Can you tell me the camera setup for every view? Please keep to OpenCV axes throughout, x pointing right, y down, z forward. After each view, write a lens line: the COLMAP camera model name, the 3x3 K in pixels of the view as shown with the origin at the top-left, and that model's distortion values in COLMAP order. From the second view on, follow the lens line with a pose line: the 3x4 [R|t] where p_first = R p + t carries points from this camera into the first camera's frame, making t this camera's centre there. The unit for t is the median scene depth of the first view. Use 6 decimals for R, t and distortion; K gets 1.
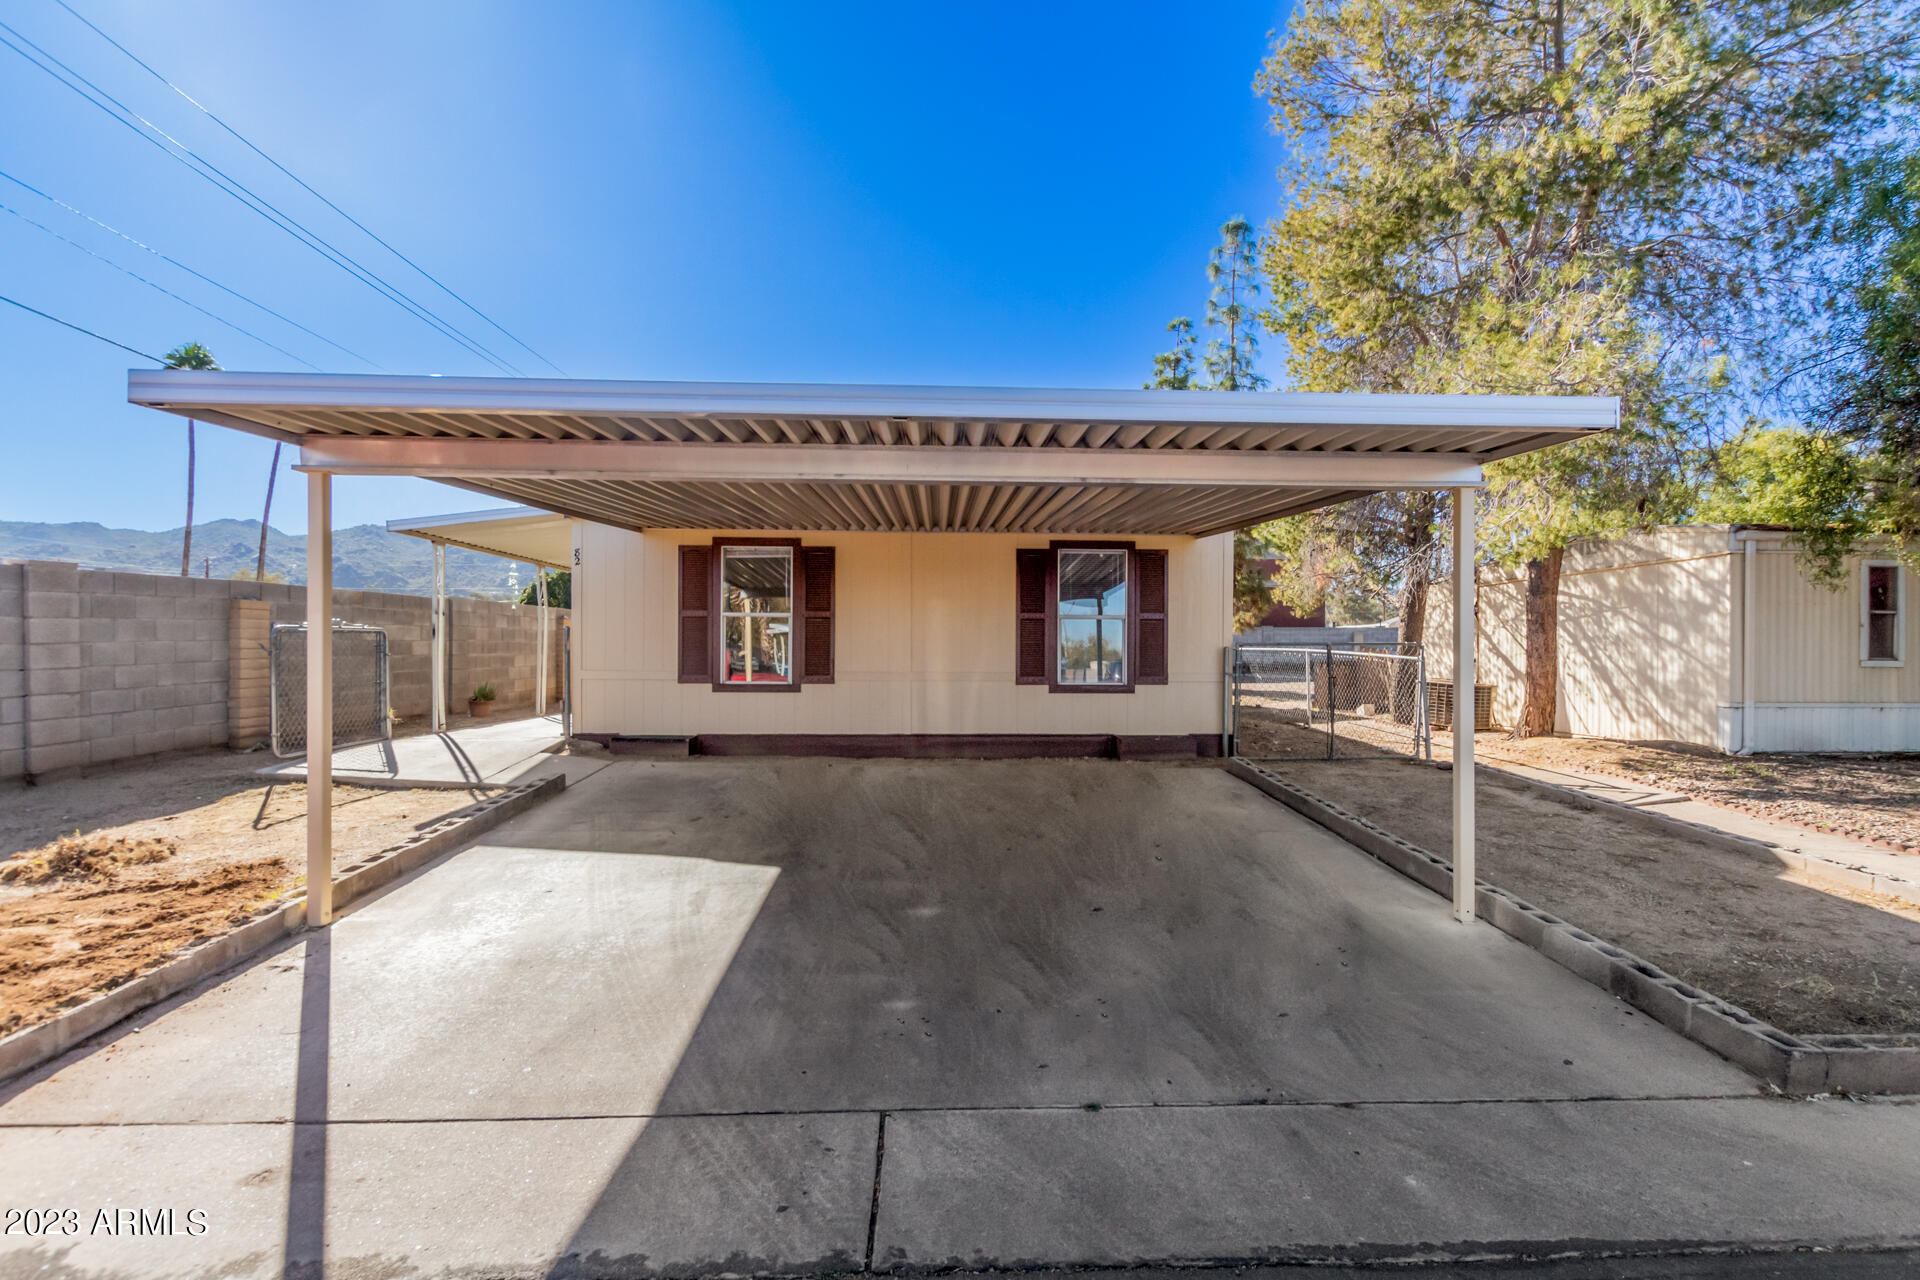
lens RADIAL K [[911.0, 0, 963.8], [0, 911.0, 658.4], [0, 0, 1]] dist [0.003293, -0.000243]
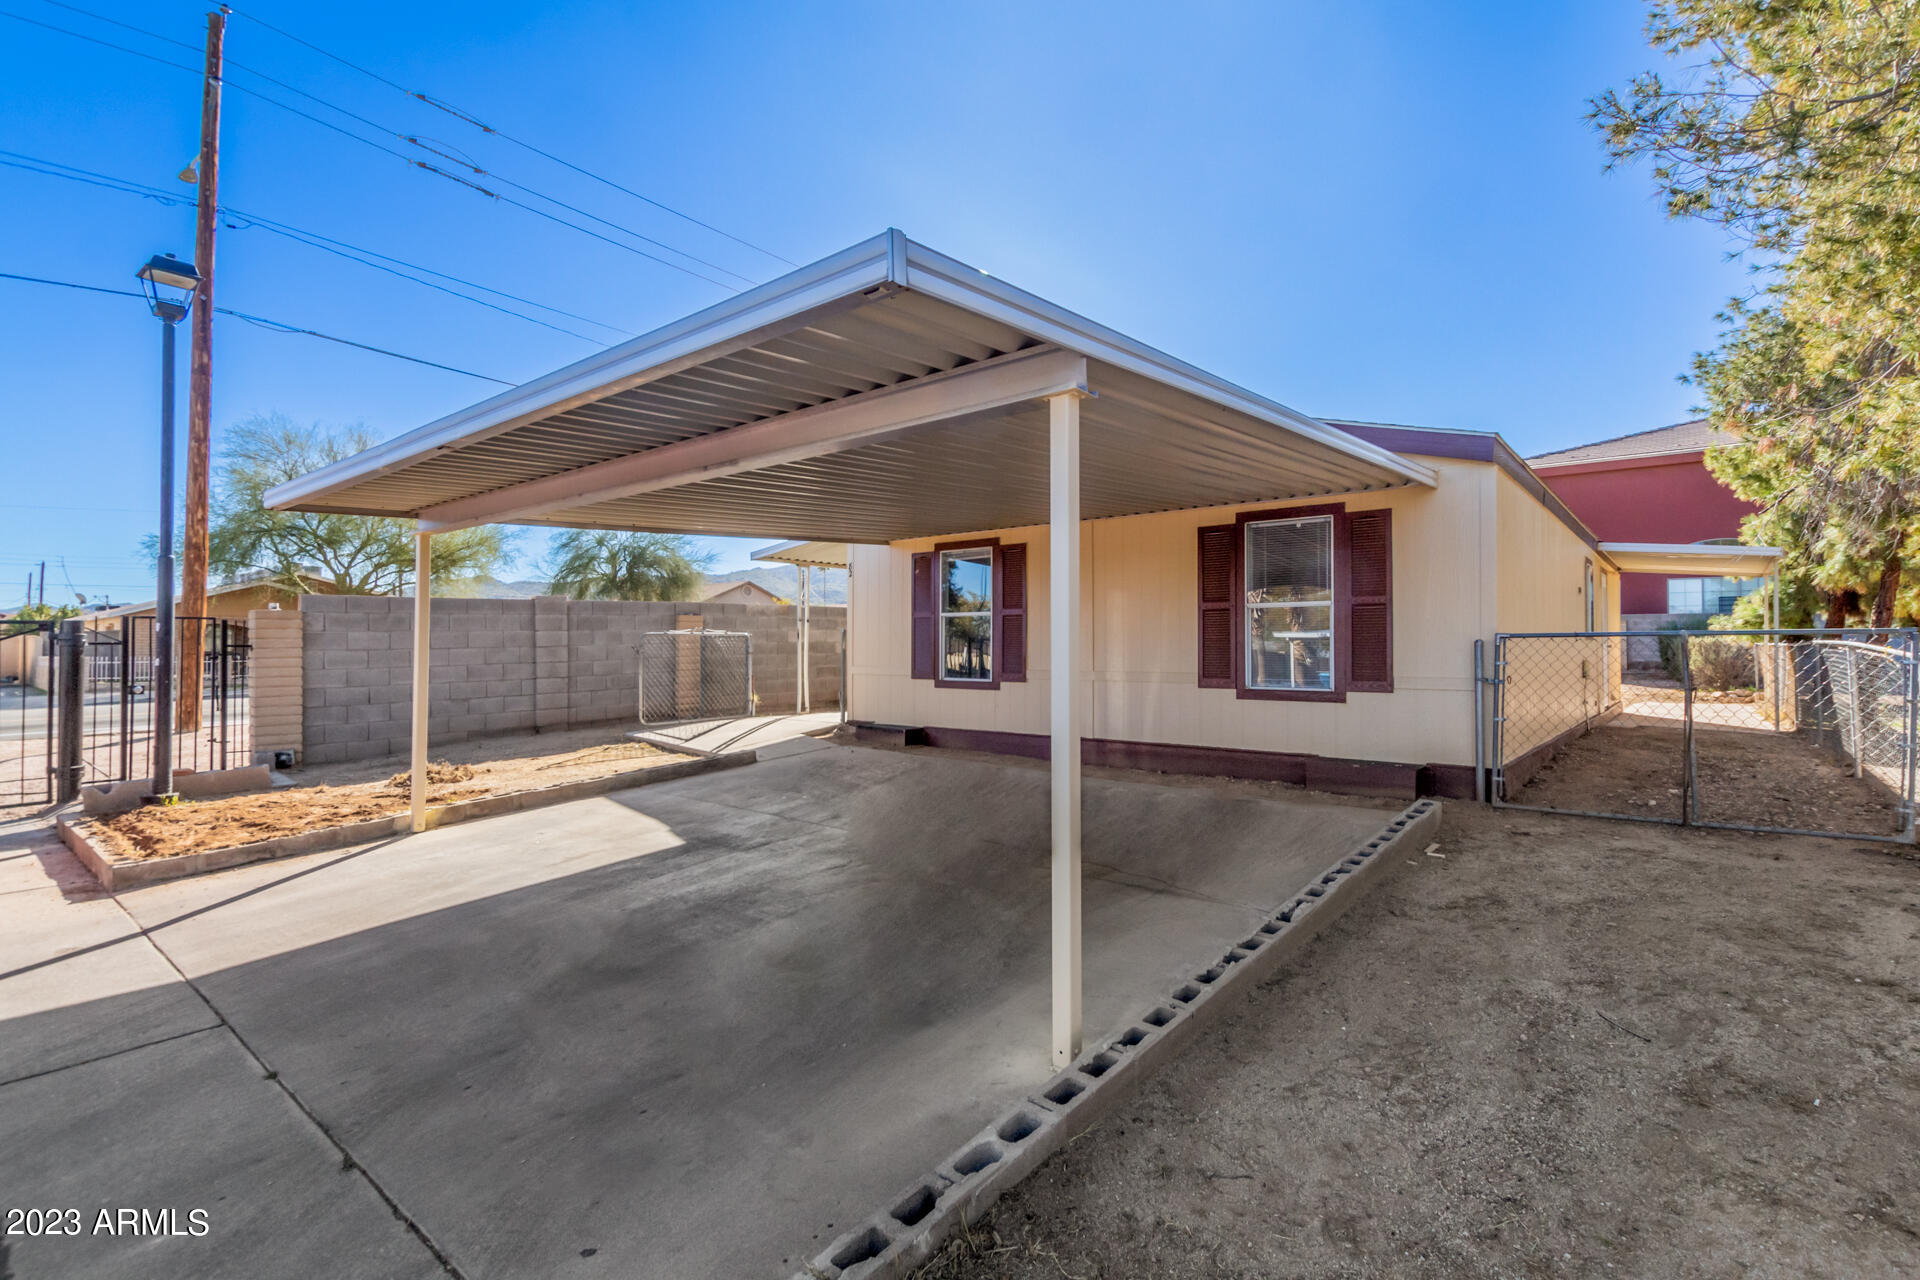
lens RADIAL K [[901.7, 0, 983.3], [0, 901.7, 637.6], [0, 0, 1]] dist [0.002508, 0.000444]
pose [[0.740095, -0.013050, -0.672376, 0.492129], [-0.001207, 0.999784, -0.020733, -0.000097], [0.672501, 0.016155, 0.739920, 0.256024]]
